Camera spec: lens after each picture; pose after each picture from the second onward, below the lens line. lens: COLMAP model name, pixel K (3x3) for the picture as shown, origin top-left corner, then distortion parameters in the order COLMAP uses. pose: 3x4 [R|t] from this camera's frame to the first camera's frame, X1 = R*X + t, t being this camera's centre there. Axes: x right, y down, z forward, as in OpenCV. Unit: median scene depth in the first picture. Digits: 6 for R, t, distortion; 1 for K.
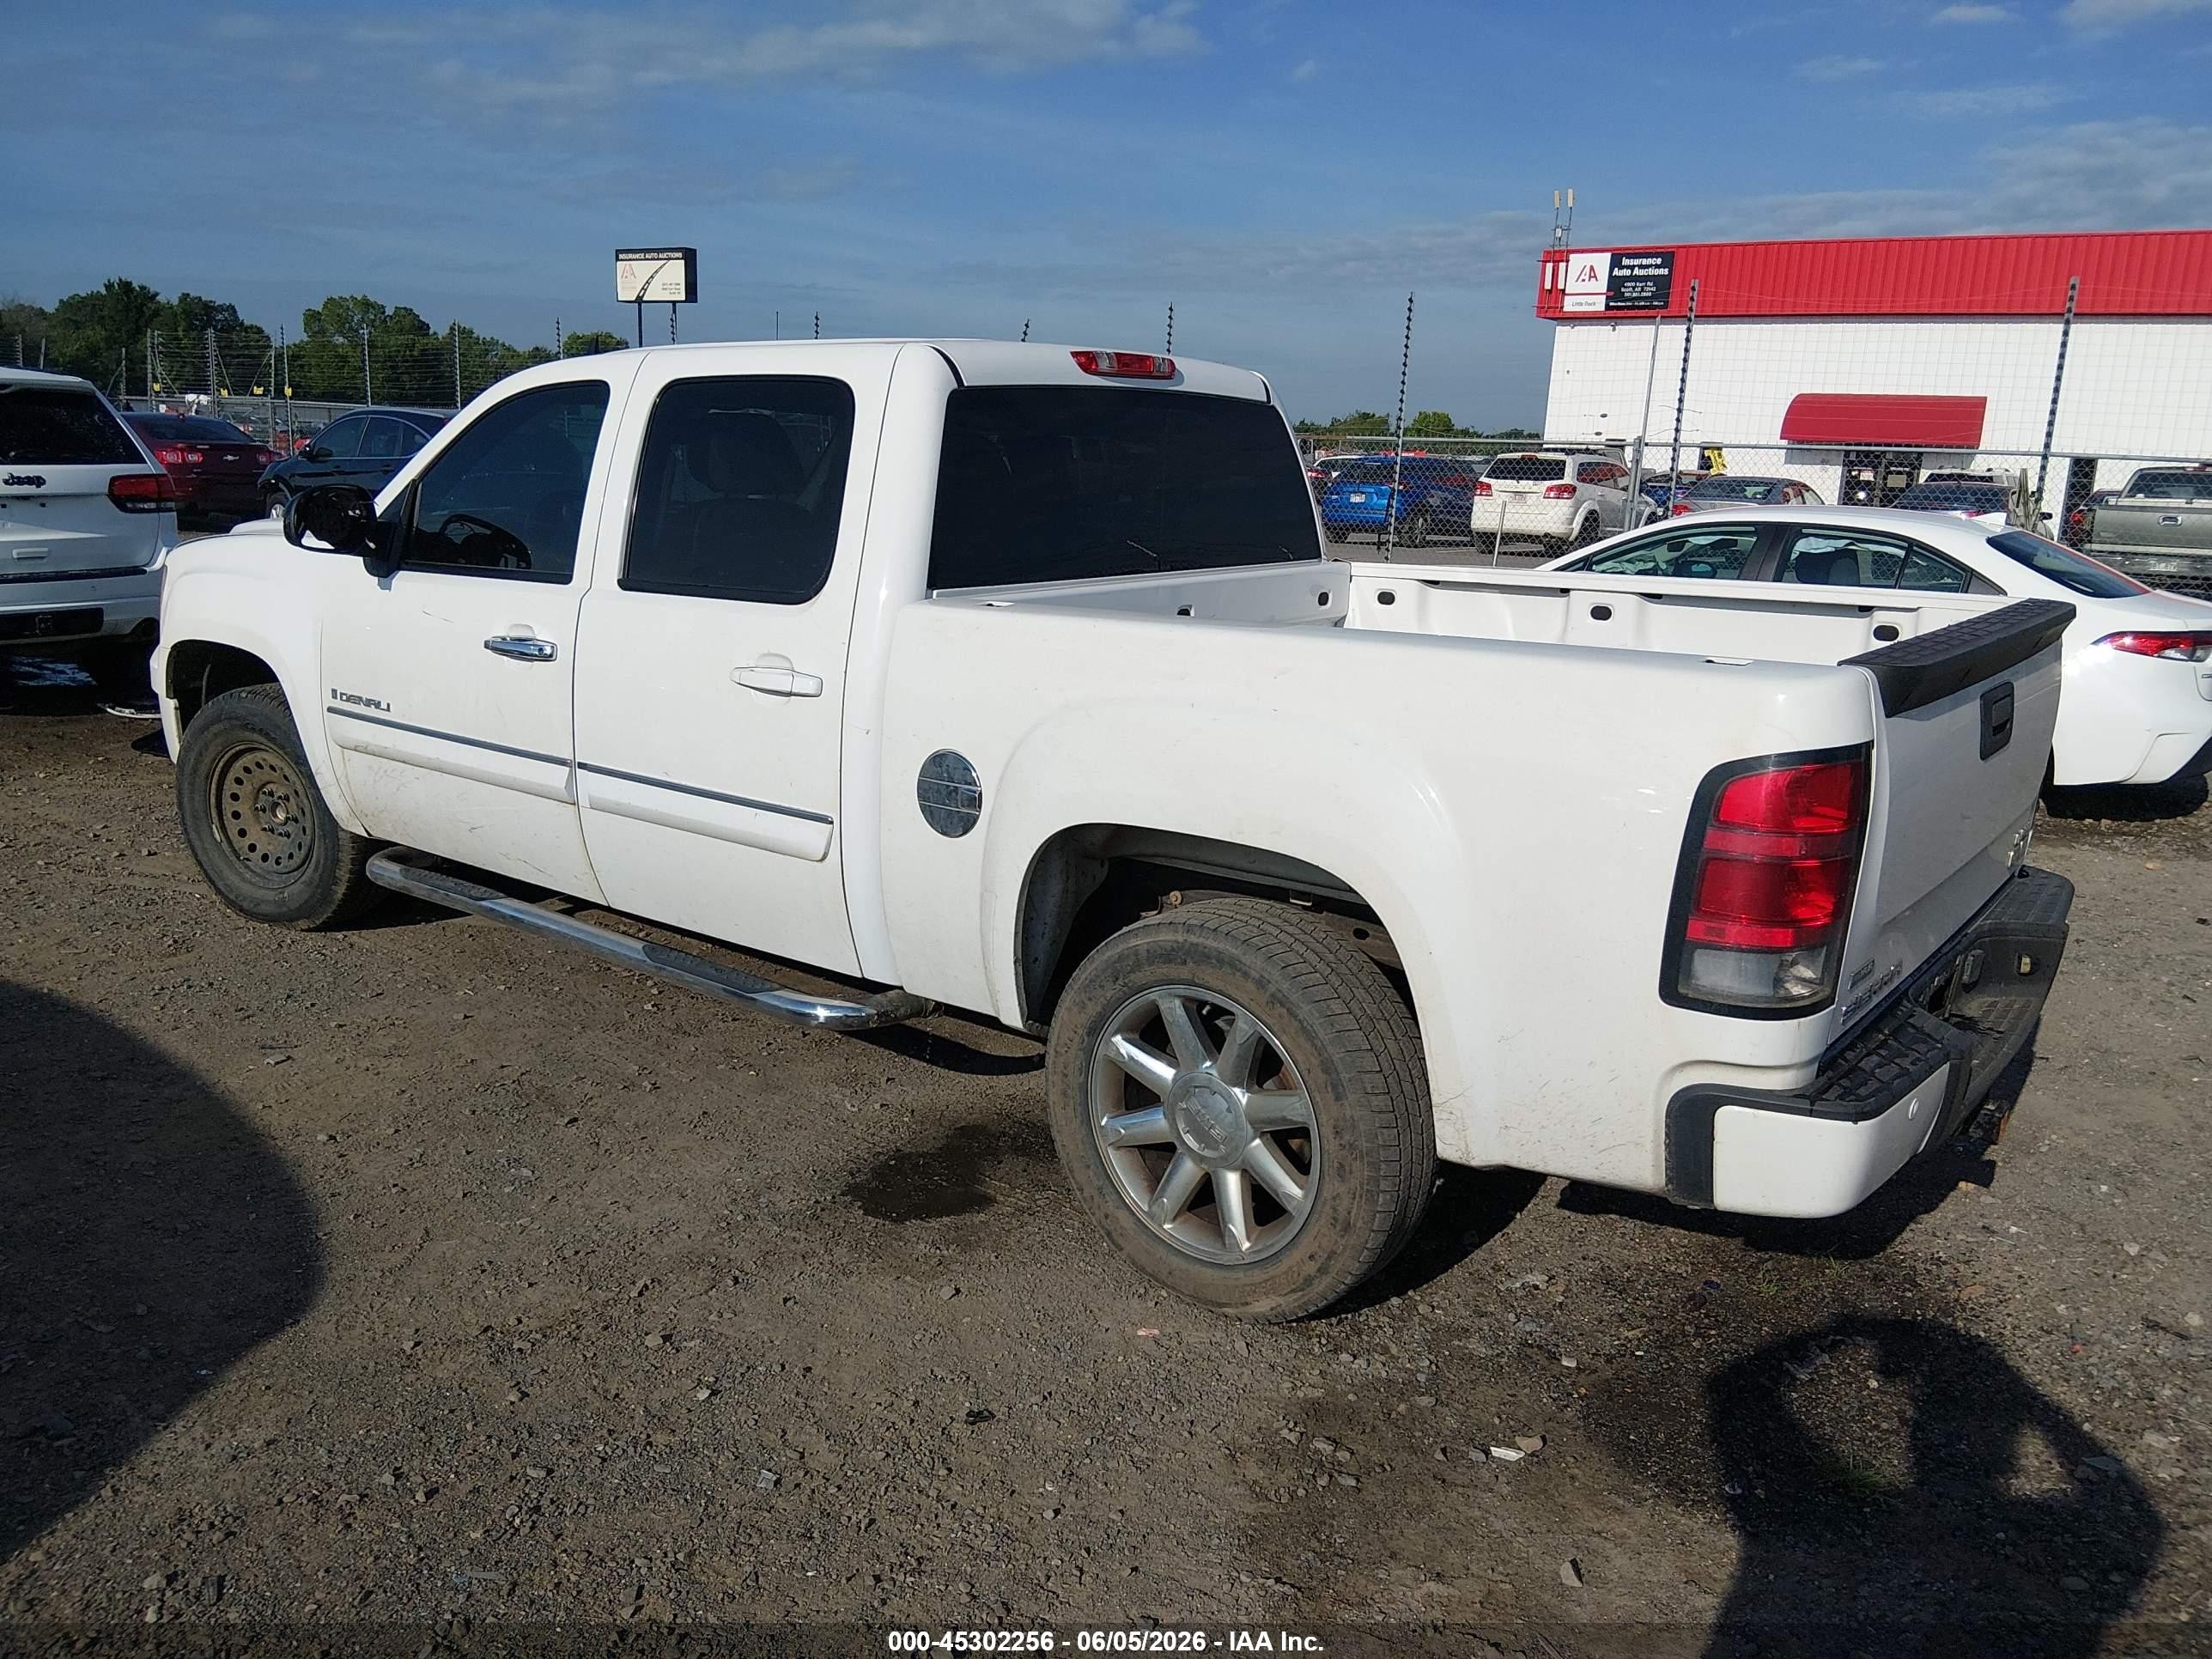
lens RADIAL K [[1665.7, 0, 1106.0], [0, 1665.7, 829.5], [0, 0, 1]] dist [0.126045, -0.214653]
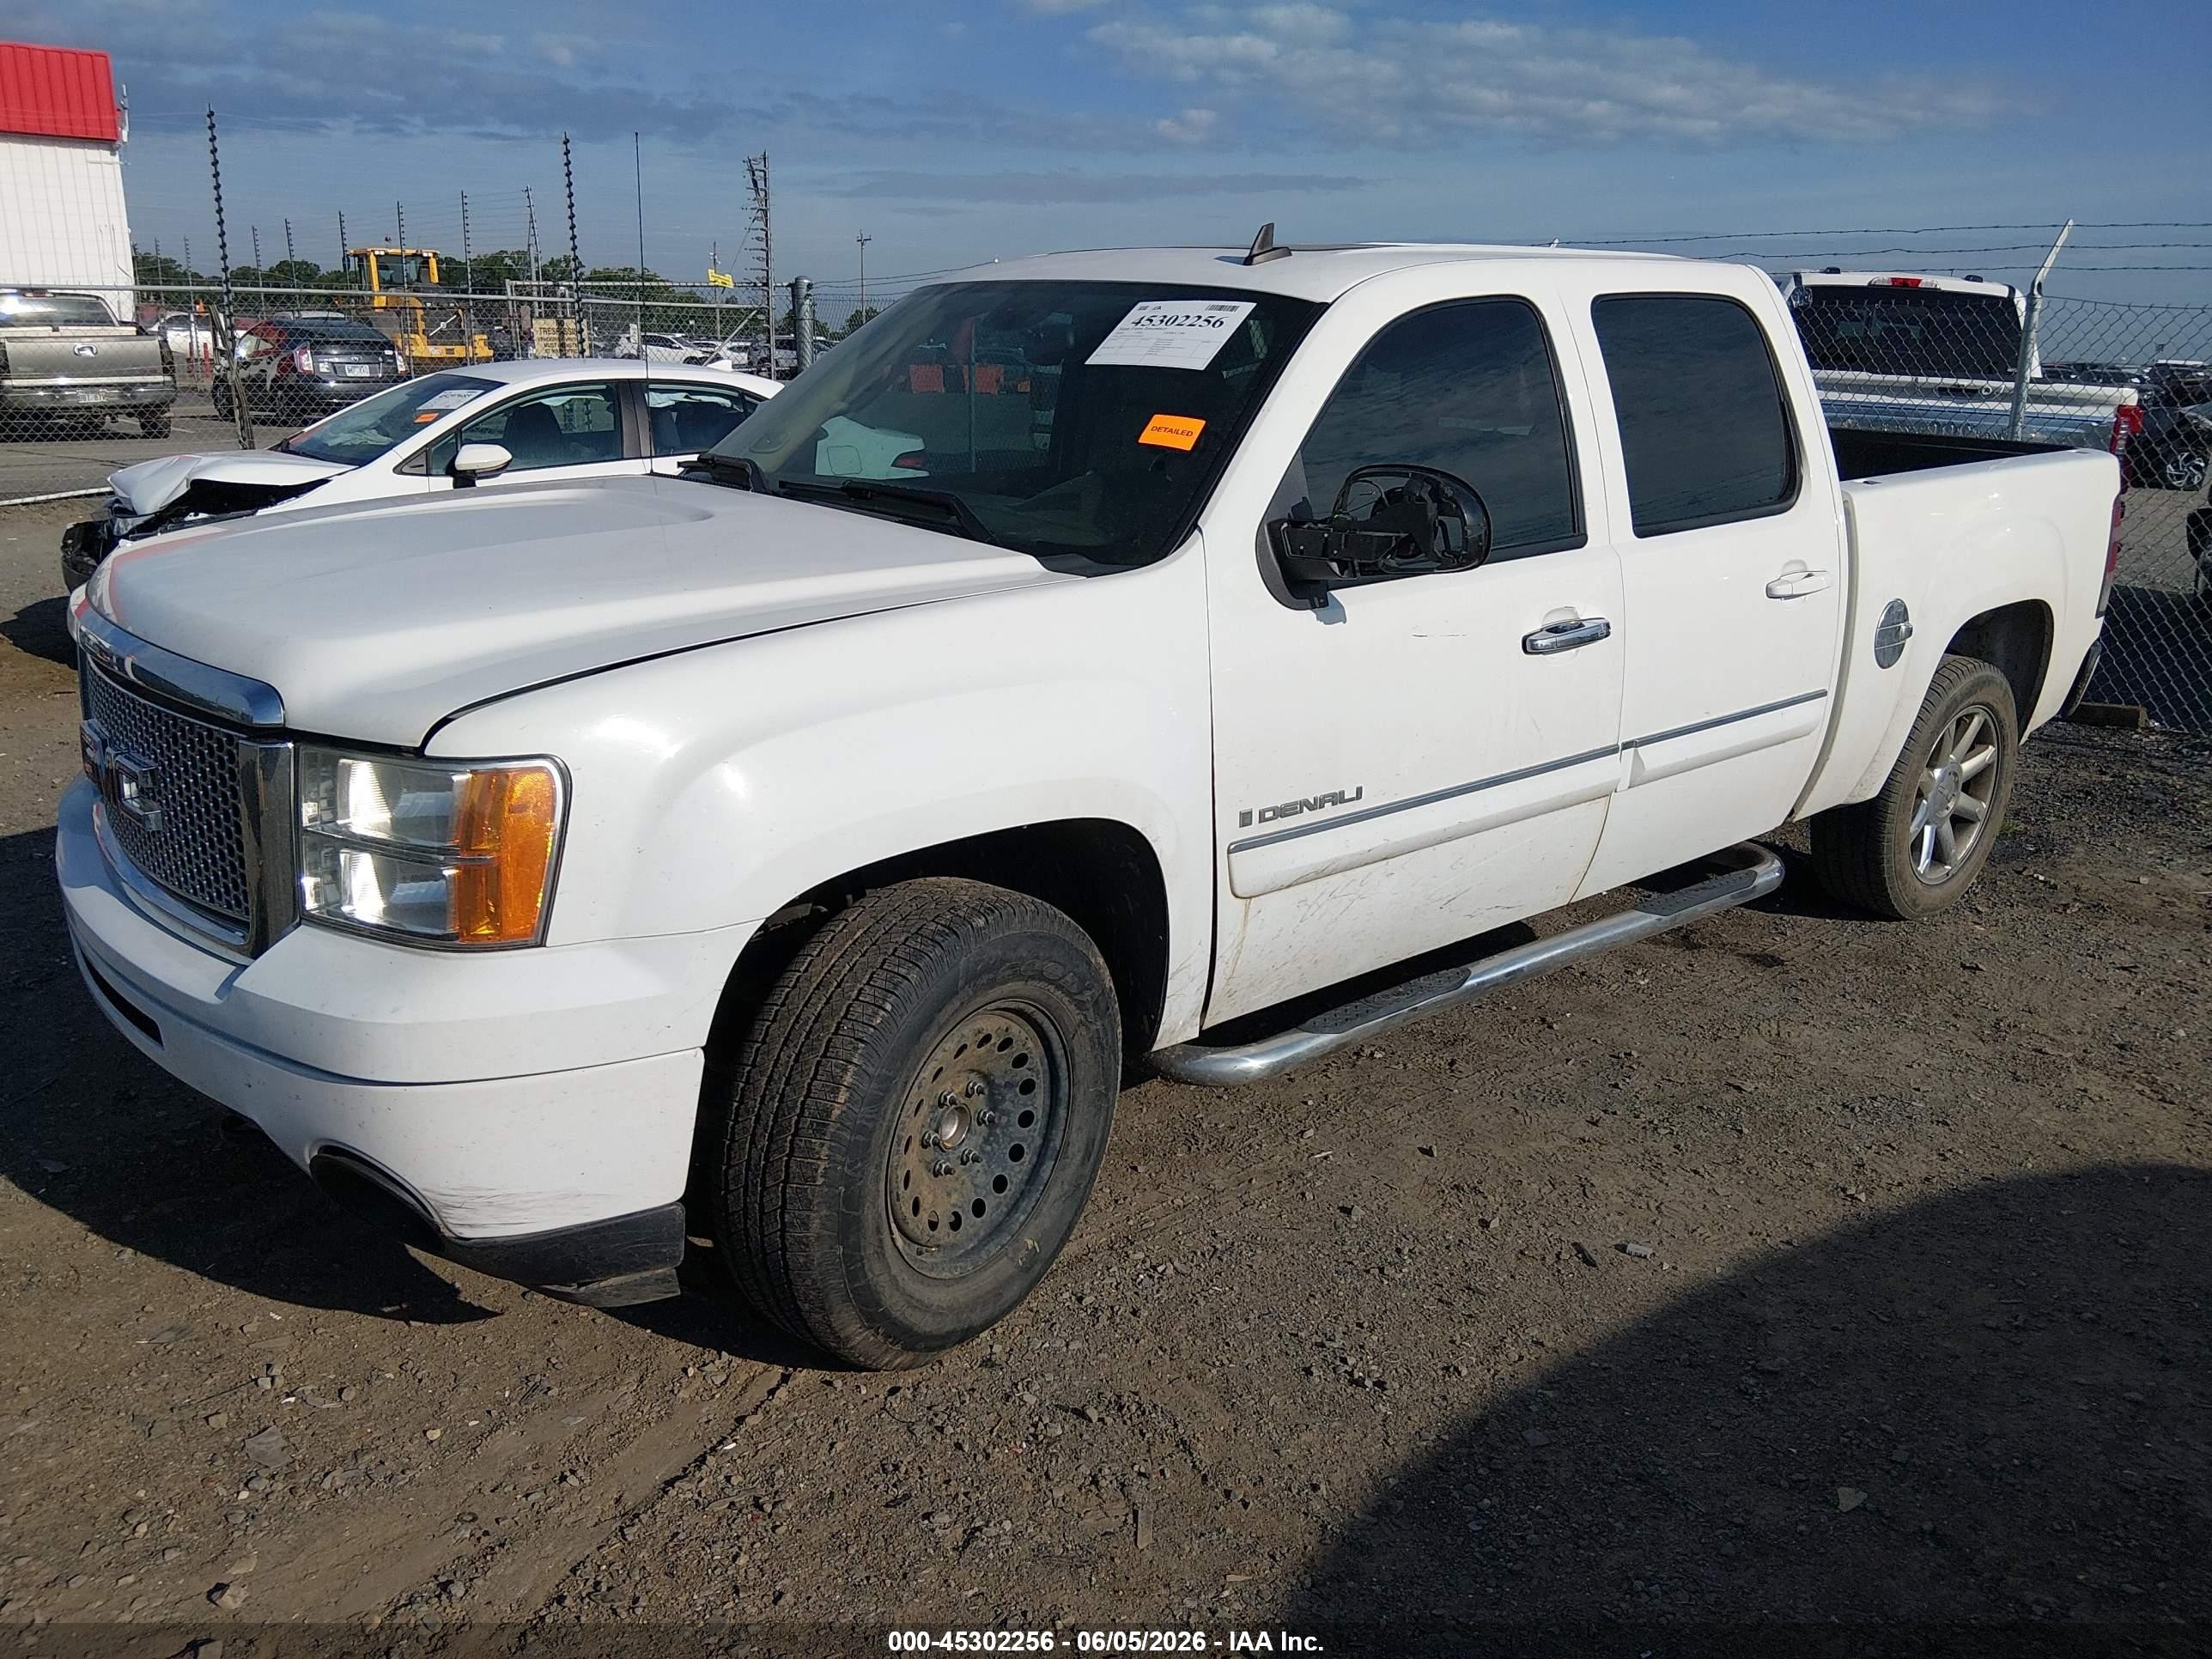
lens RADIAL K [[1665.7, 0, 1106.0], [0, 1665.7, 829.5], [0, 0, 1]] dist [0.126045, -0.214653]
pose [[0.191067, -0.310057, 0.931321, -0.946399], [0.206787, 0.940222, 0.270596, -0.230048], [-0.959548, 0.140883, 0.243761, 0.829528]]
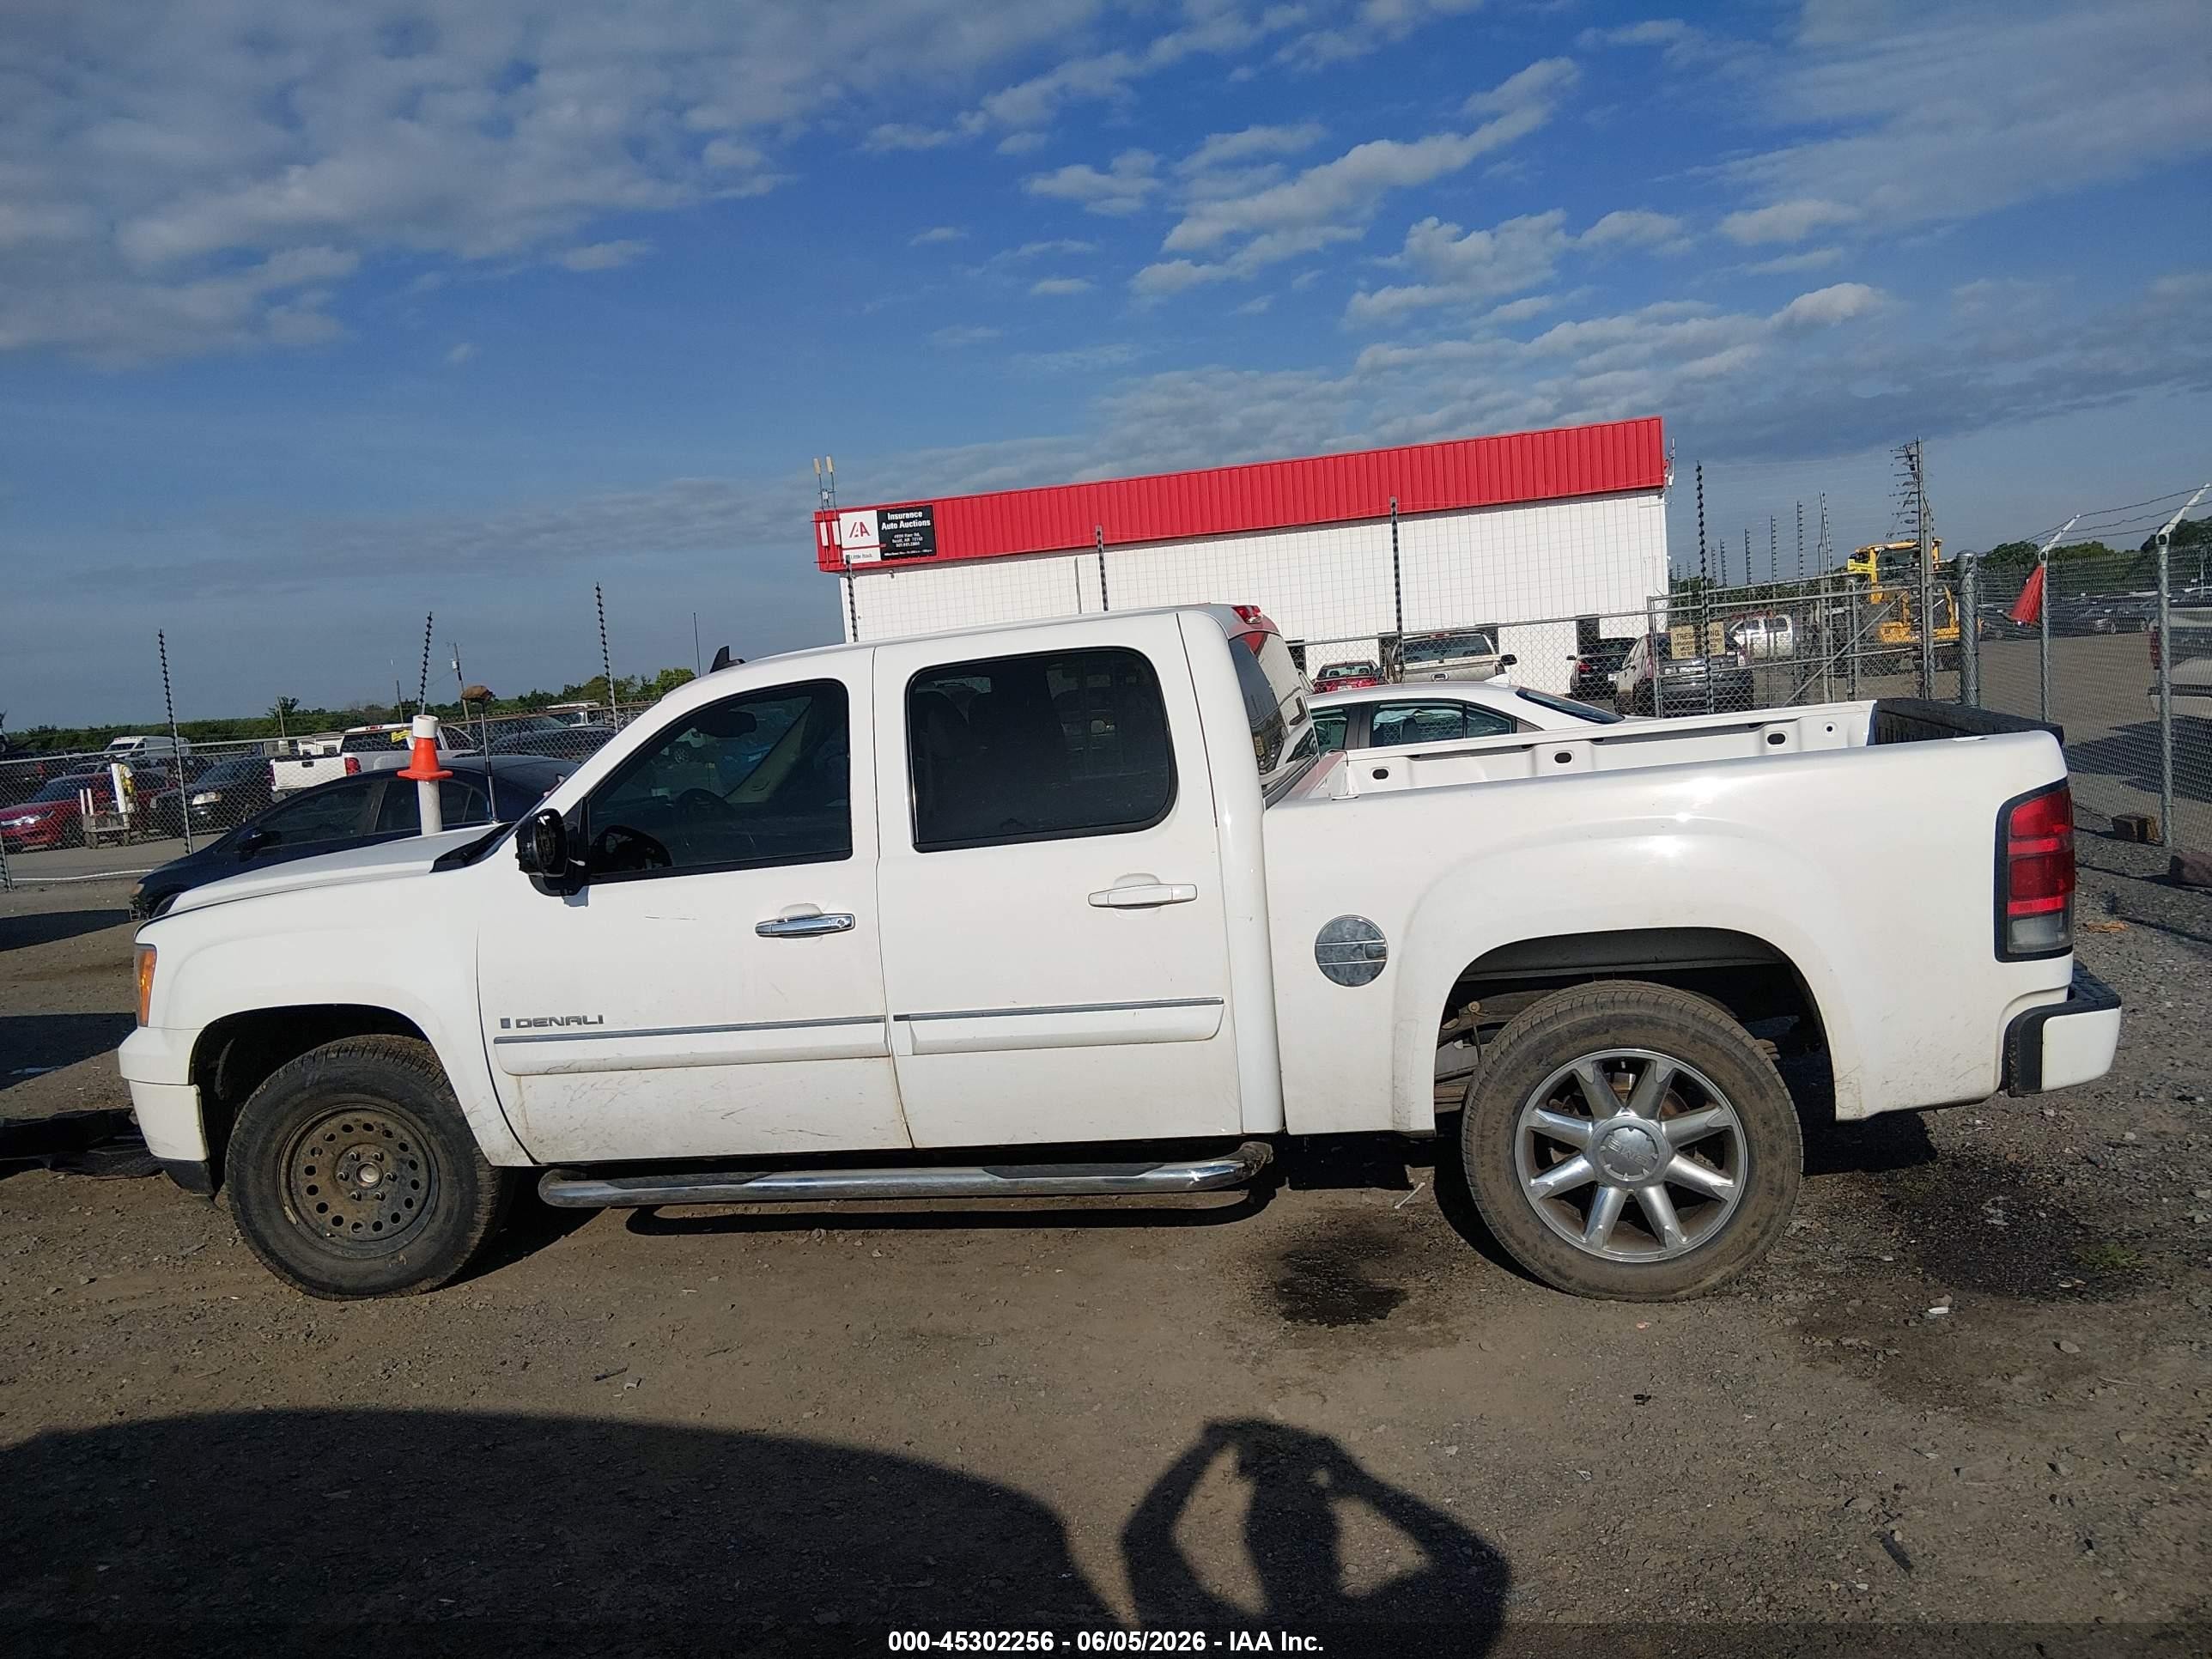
lens RADIAL K [[1665.7, 0, 1106.0], [0, 1665.7, 829.5], [0, 0, 1]] dist [0.126045, -0.214653]
pose [[0.894141, -0.154965, 0.420117, -0.495061], [0.213641, 0.972174, -0.096098, -0.018810], [-0.393535, 0.175680, 0.902367, -0.040785]]
